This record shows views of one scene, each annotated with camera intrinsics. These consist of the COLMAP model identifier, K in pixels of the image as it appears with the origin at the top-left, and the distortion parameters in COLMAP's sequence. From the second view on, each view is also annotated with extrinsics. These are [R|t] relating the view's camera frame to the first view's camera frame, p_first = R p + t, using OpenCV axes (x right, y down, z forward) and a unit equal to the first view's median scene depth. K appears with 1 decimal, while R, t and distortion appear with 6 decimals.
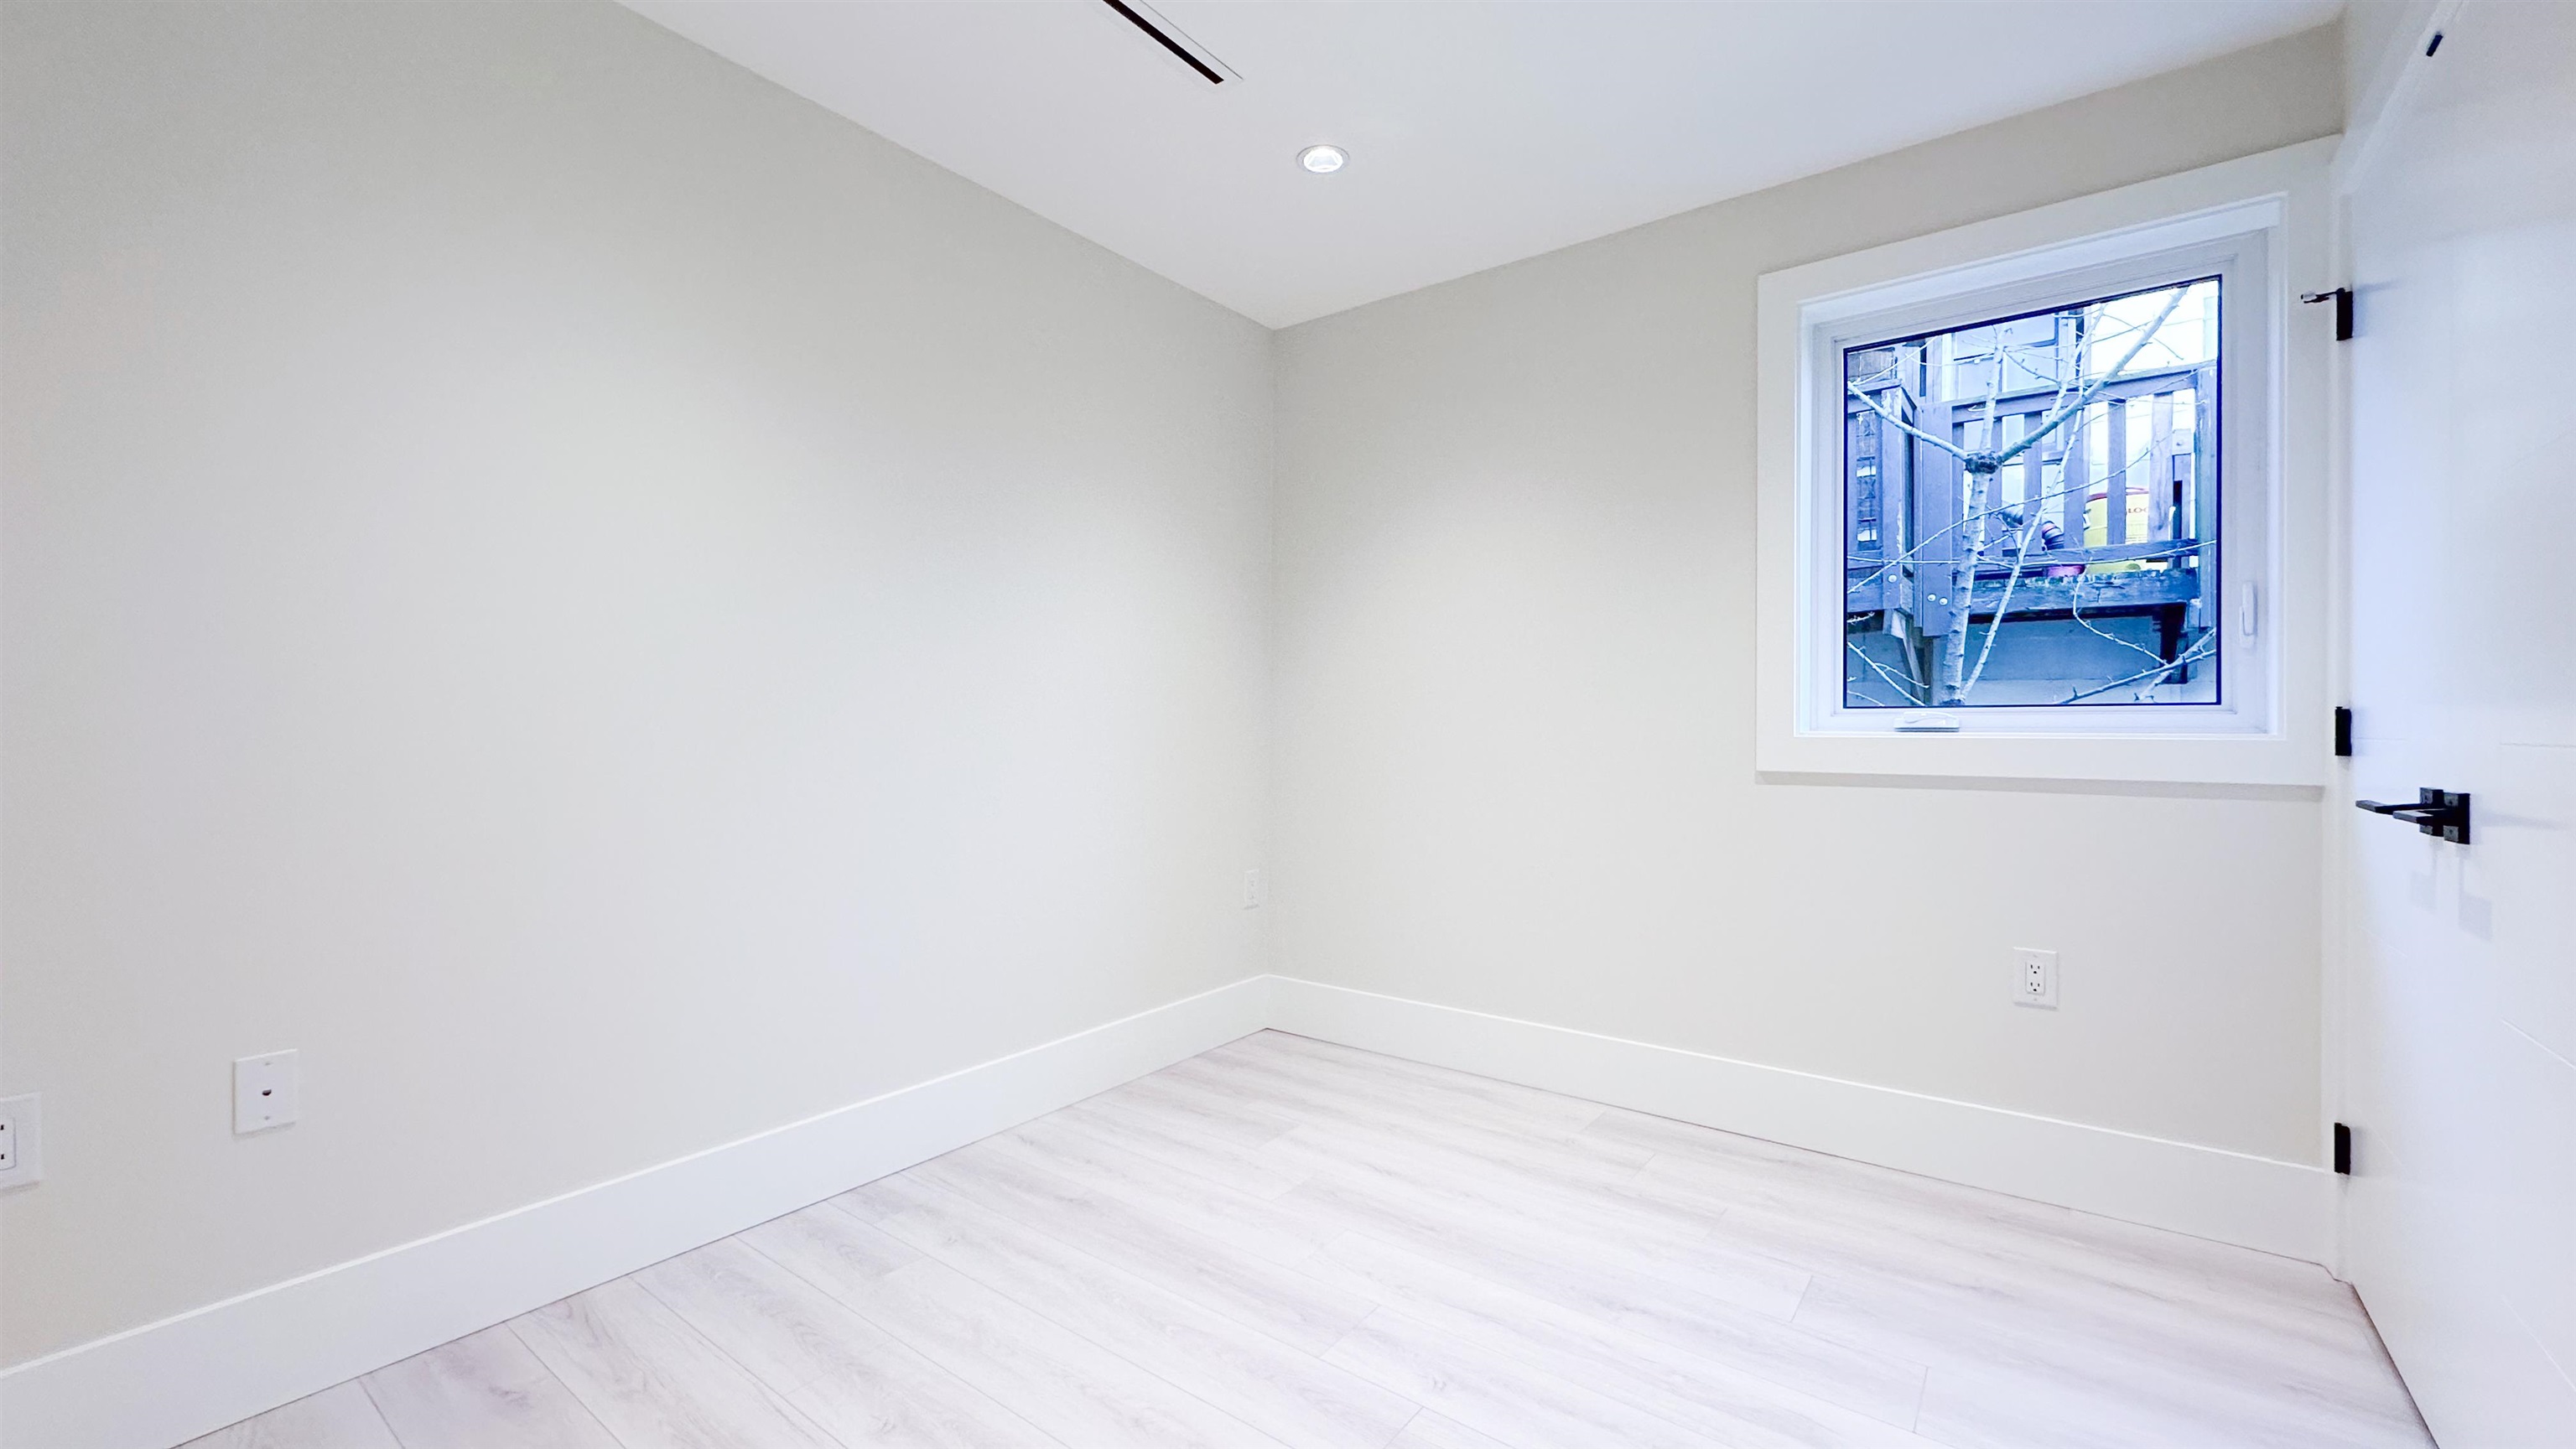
lens RADIAL K [[1026.0, 0, 1294.6], [0, 1026.0, 729.2], [0, 0, 1]] dist [0.001522, 0.000592]
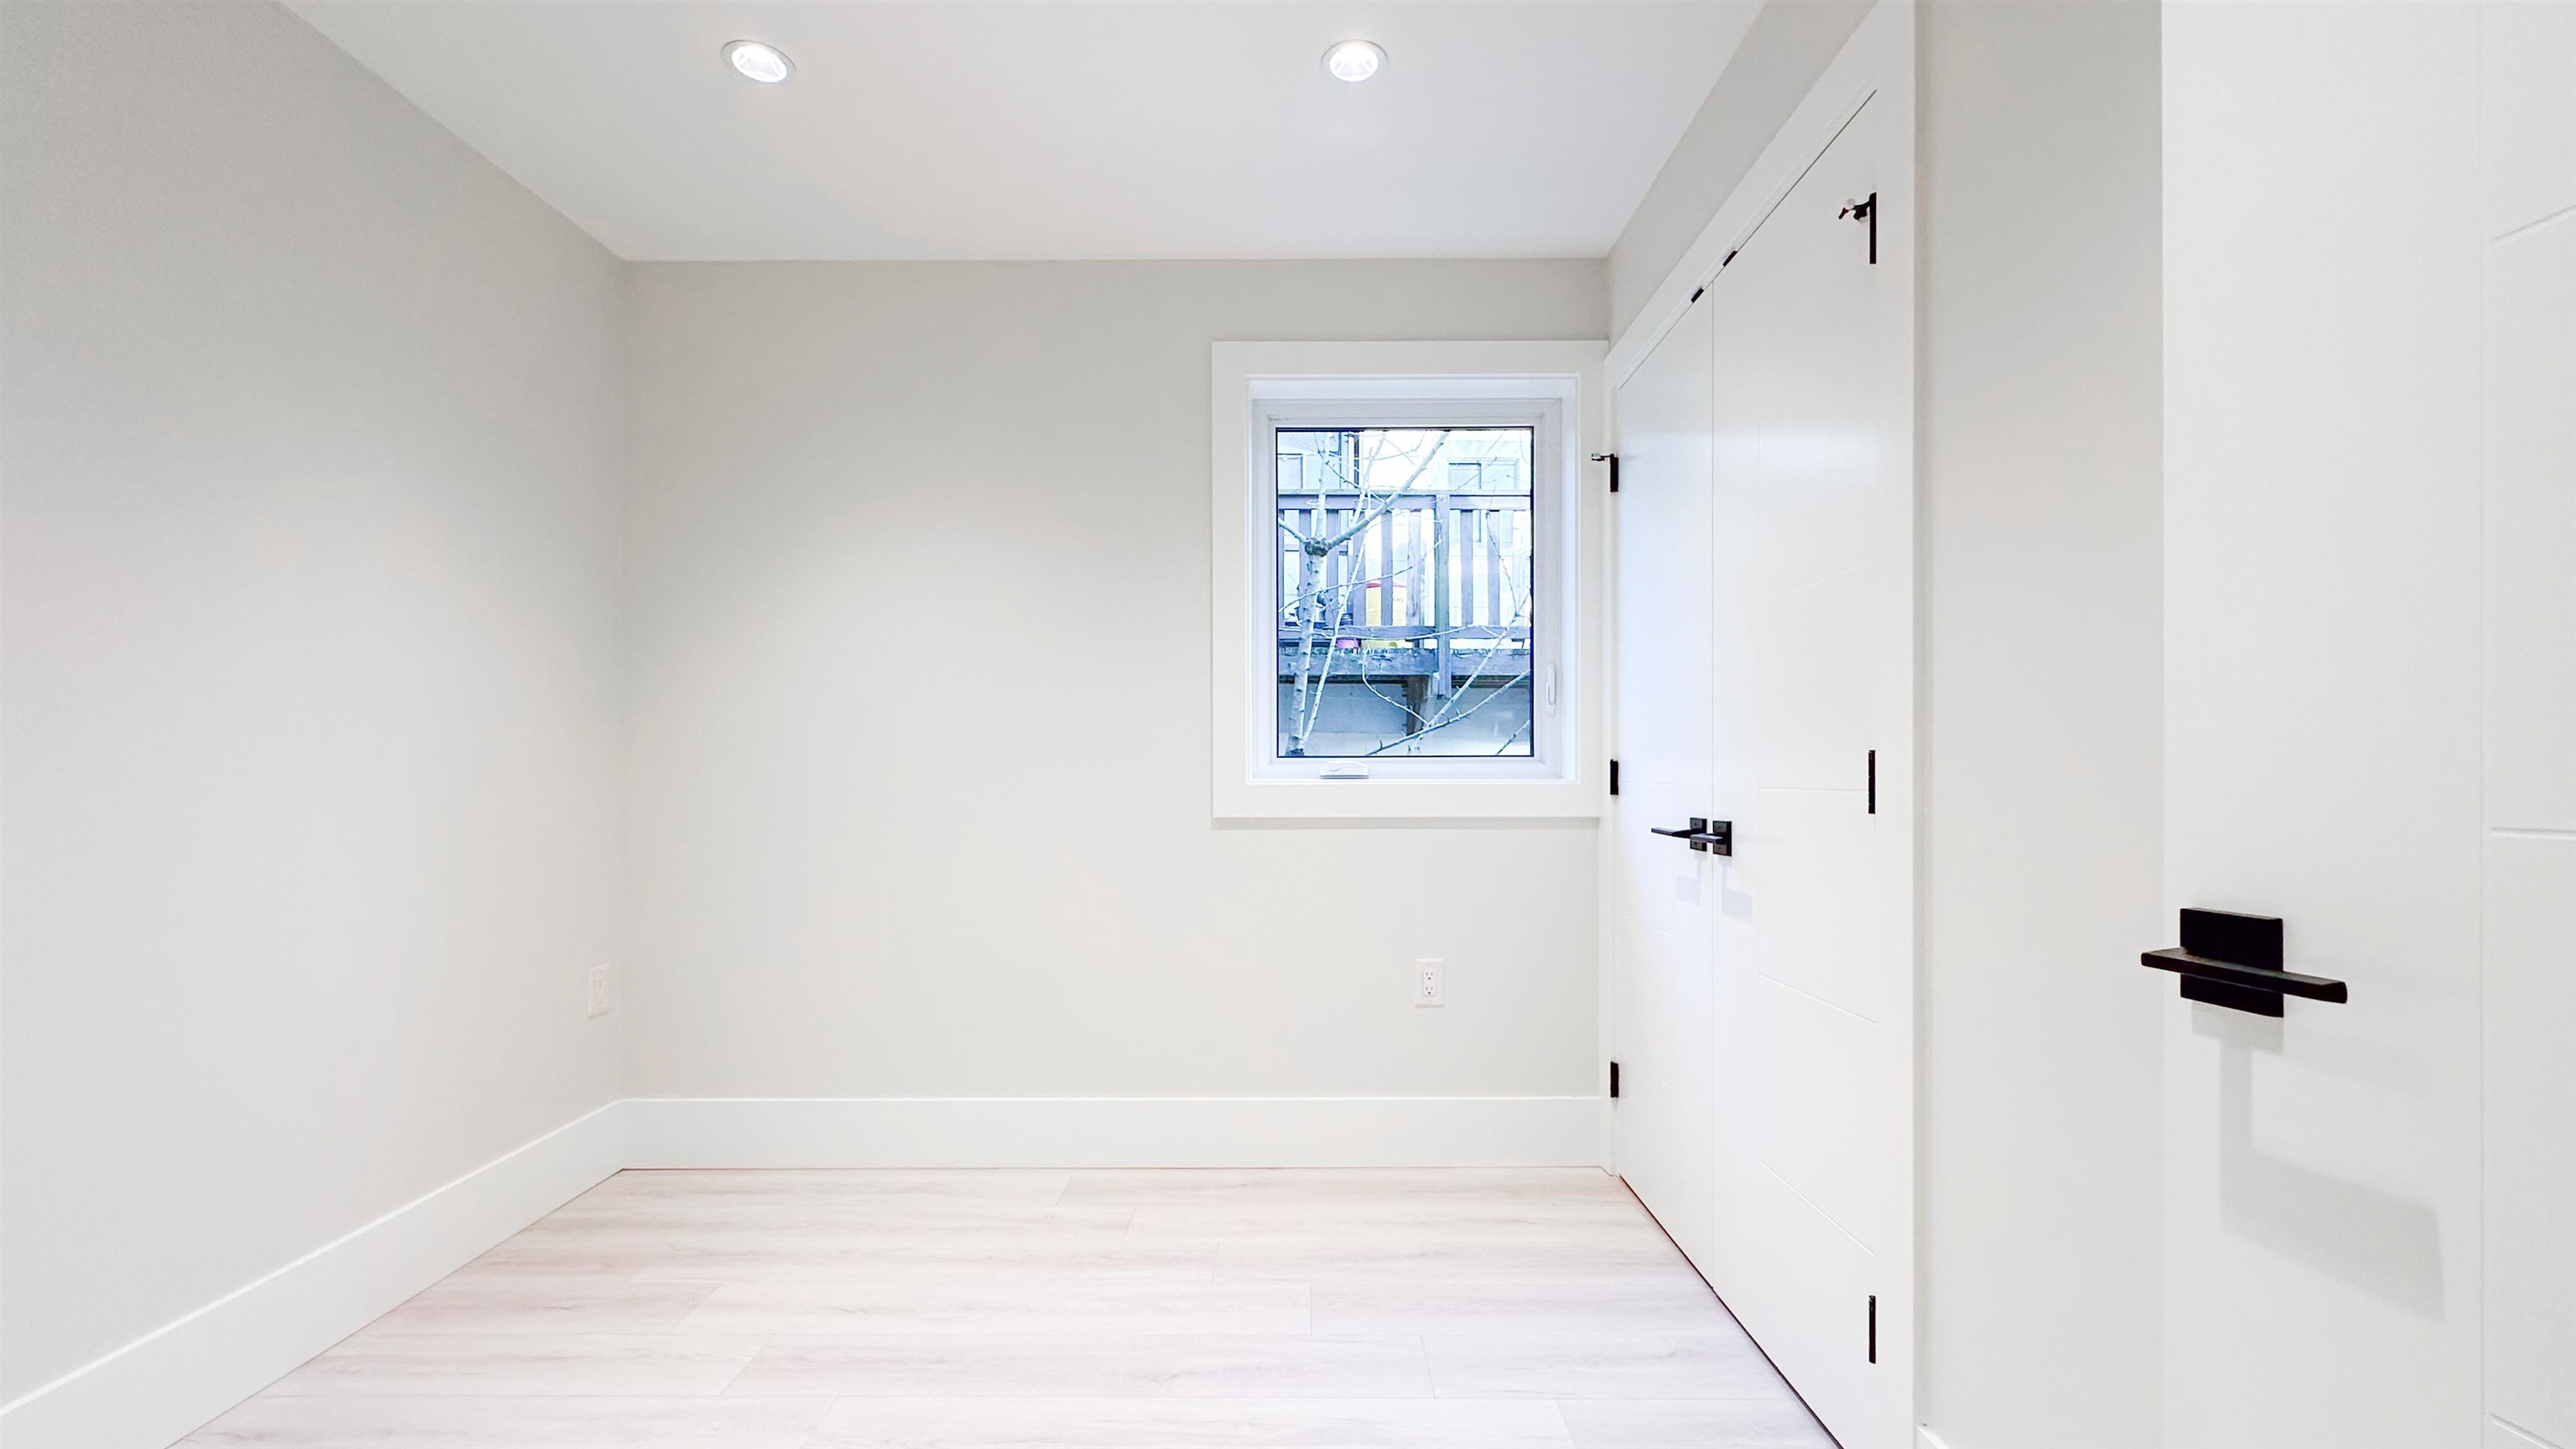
lens RADIAL K [[1048.3, 0, 1291.9], [0, 1048.3, 782.2], [0, 0, 1]] dist [-0.002923, -0.000001]
pose [[0.803190, -0.010228, 0.595636, -0.125628], [0.005521, 0.999937, 0.009725, -0.005333], [-0.595698, -0.004523, 0.803196, 0.101516]]
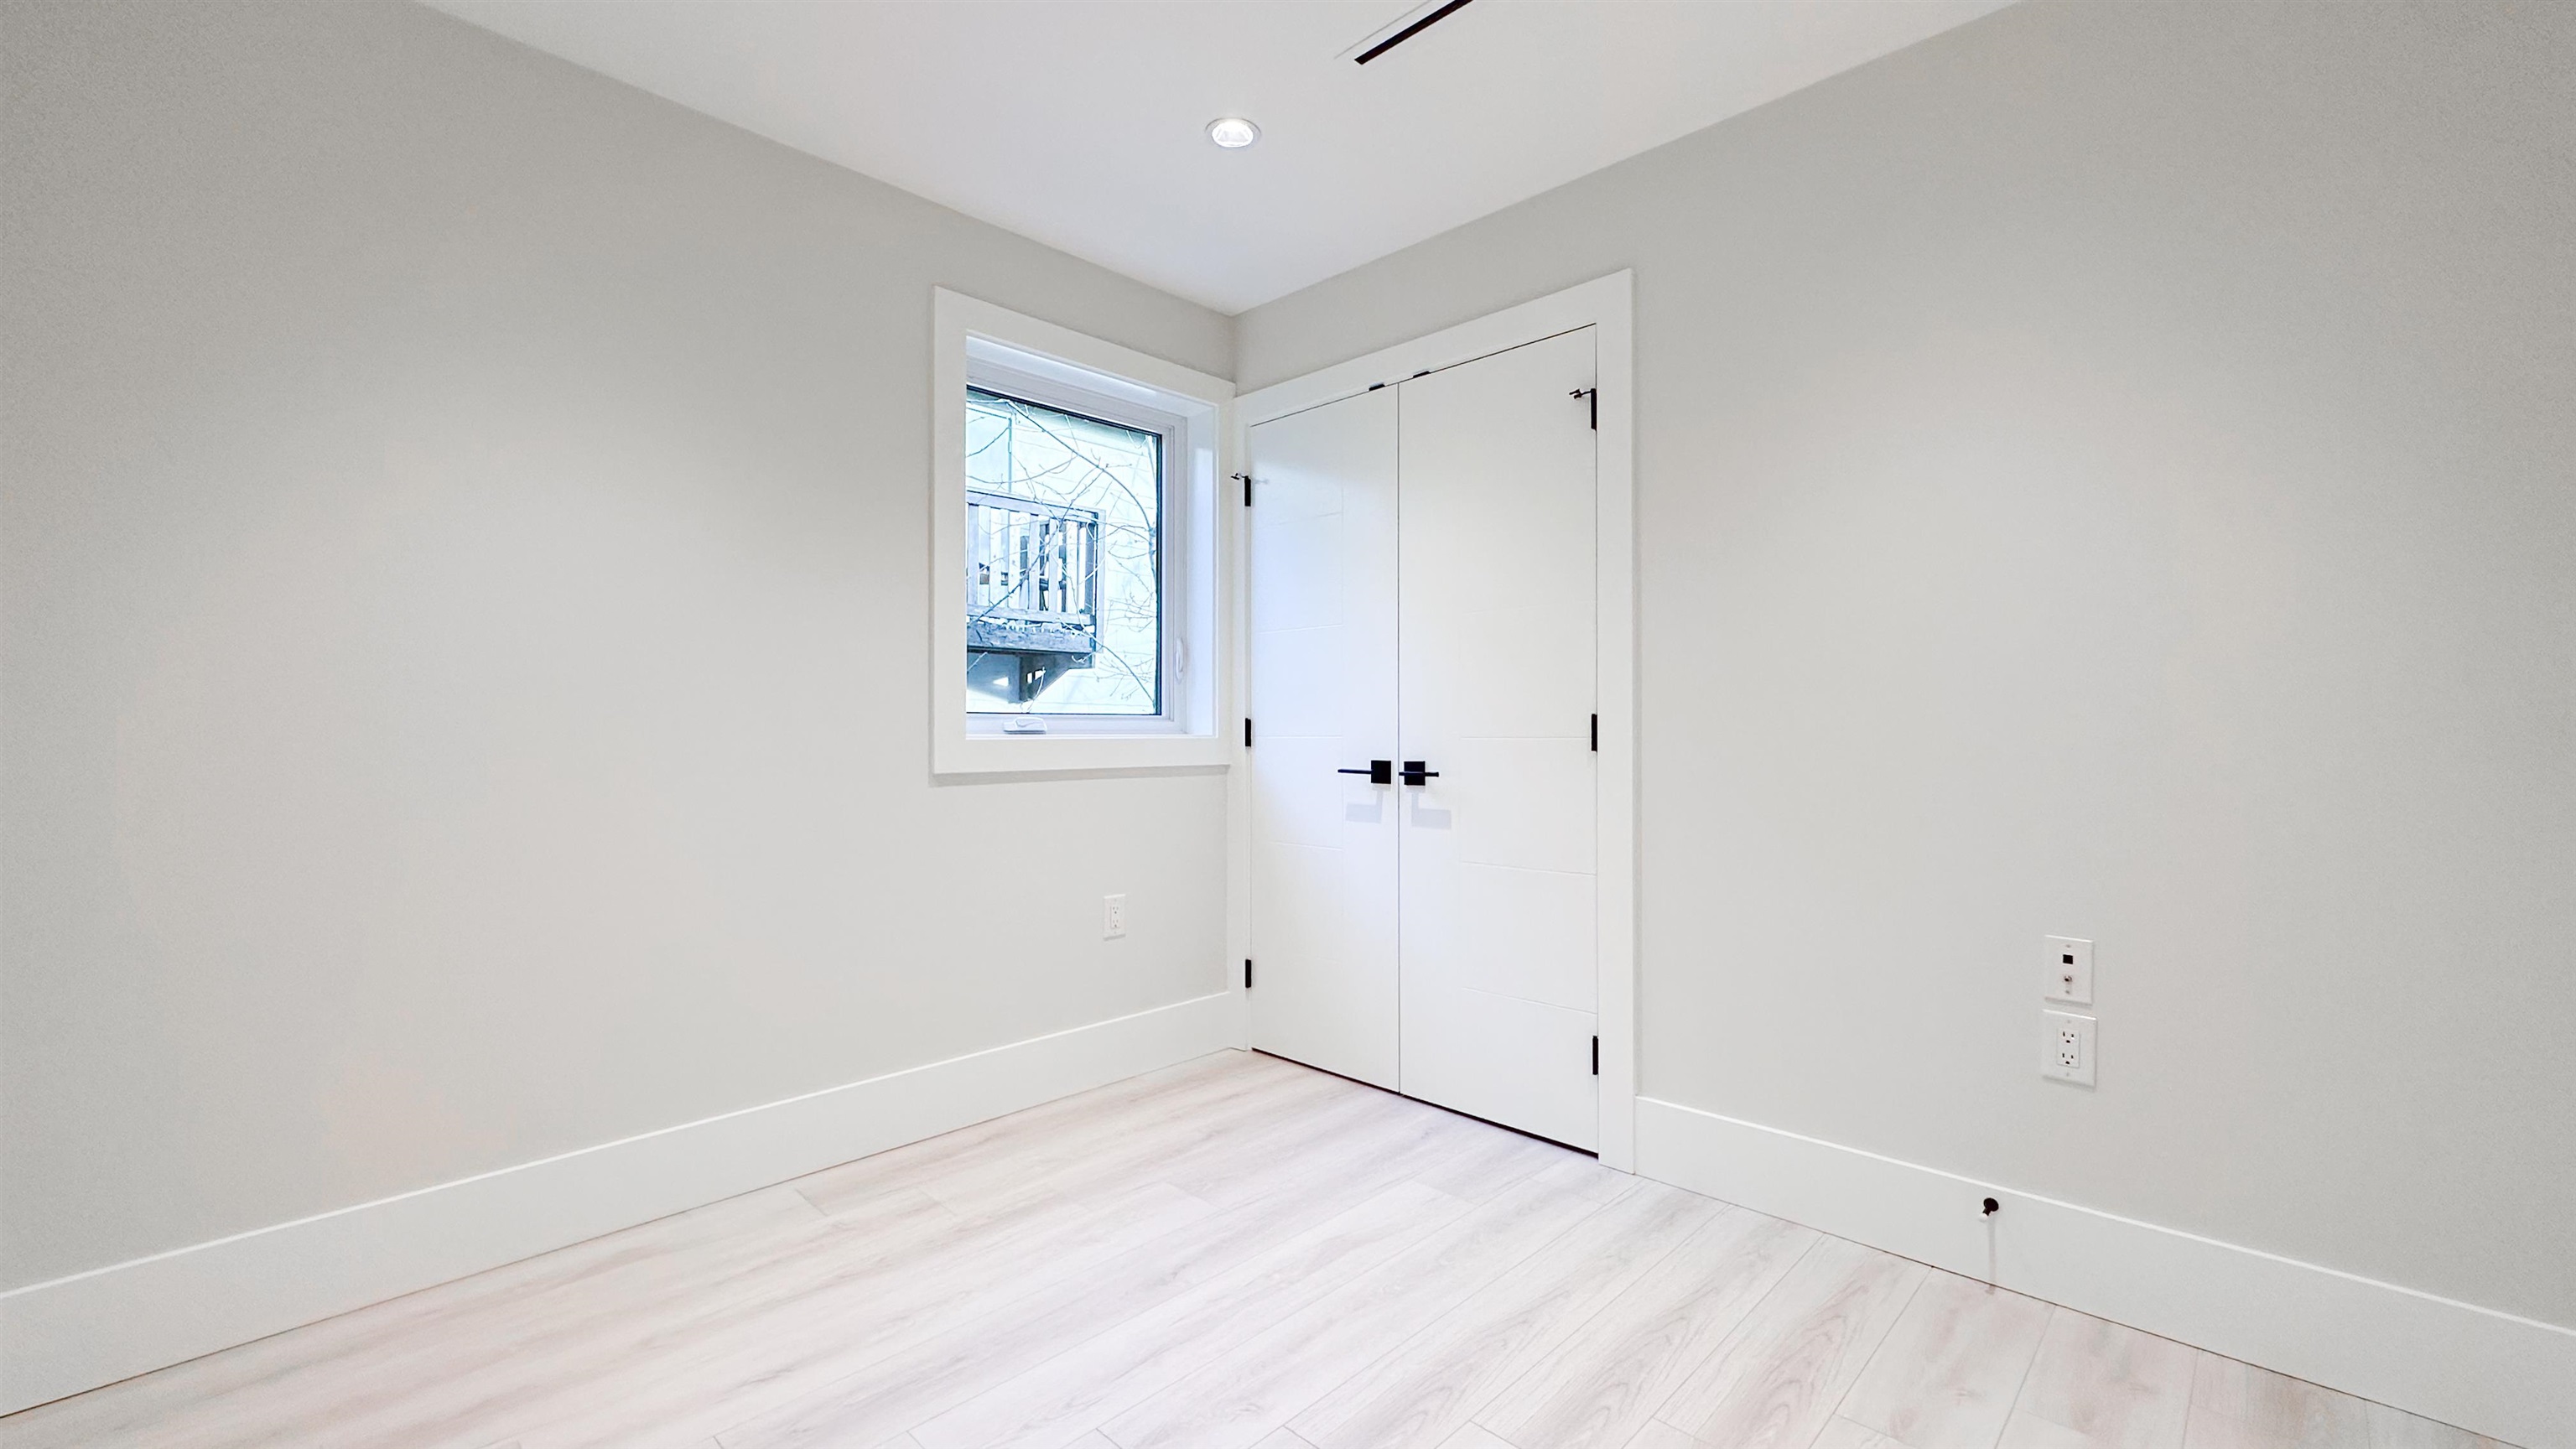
lens RADIAL K [[1026.0, 0, 1294.6], [0, 1026.0, 729.2], [0, 0, 1]] dist [0.001522, 0.000592]
pose [[0.134107, -0.002079, 0.990965, -0.529631], [0.002233, 0.999996, 0.001796, -0.004493], [-0.990964, 0.001972, 0.134111, 0.536917]]
